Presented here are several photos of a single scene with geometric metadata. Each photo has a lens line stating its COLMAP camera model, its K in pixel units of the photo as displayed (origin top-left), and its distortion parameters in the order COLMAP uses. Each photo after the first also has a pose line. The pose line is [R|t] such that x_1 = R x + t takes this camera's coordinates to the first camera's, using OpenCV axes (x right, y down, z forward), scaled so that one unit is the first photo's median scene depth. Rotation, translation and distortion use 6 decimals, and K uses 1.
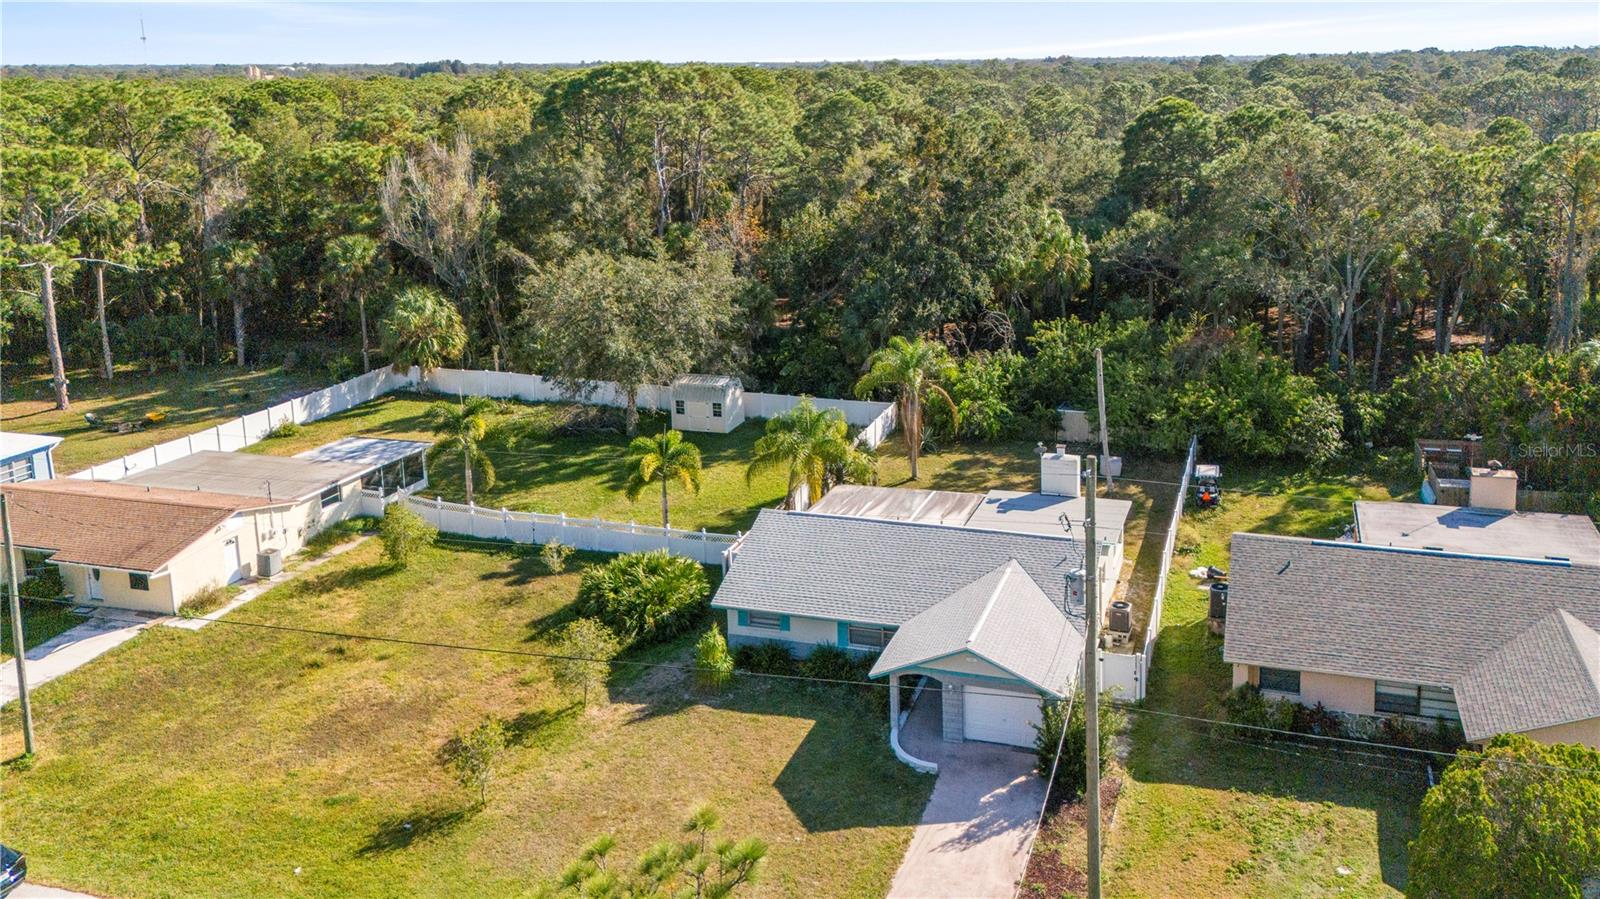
lens RADIAL K [[1184.6, 0, 946.4], [0, 1184.6, 443.0], [0, 0, 1]] dist [0.042654, -0.000409]
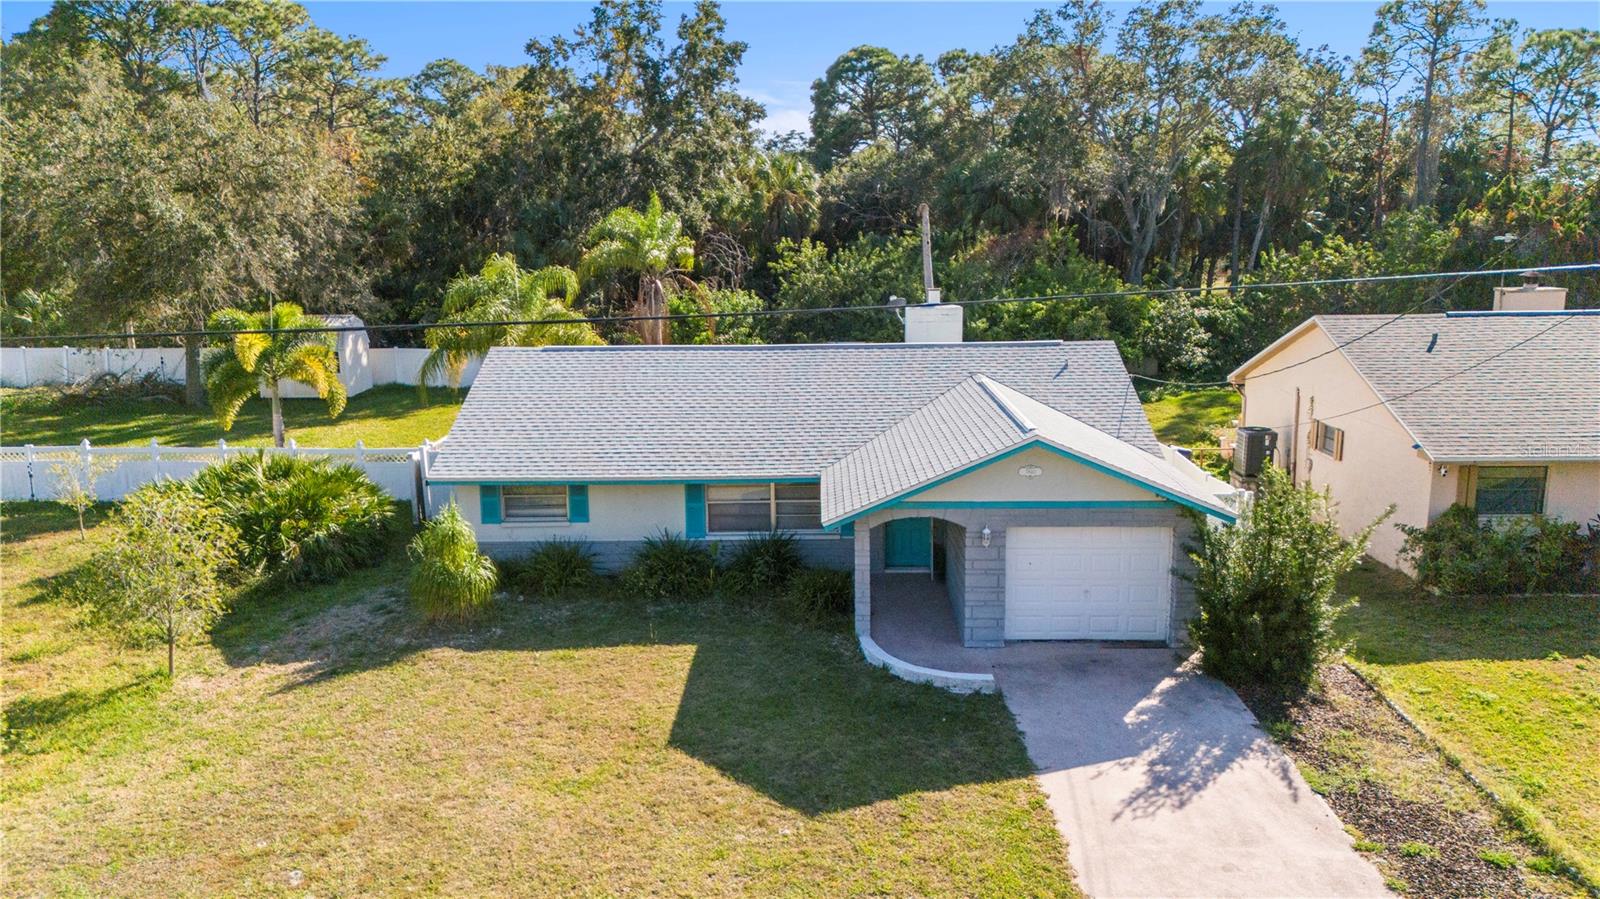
lens RADIAL K [[1153.6, 0, 801.7], [0, 1153.6, 572.4], [0, 0, 1]] dist [0.051825, -0.035480]
pose [[0.968256, -0.066147, 0.241051, -0.172451], [0.072078, 0.997273, -0.015862, 0.204719], [-0.239344, 0.032733, 0.970383, 0.498747]]
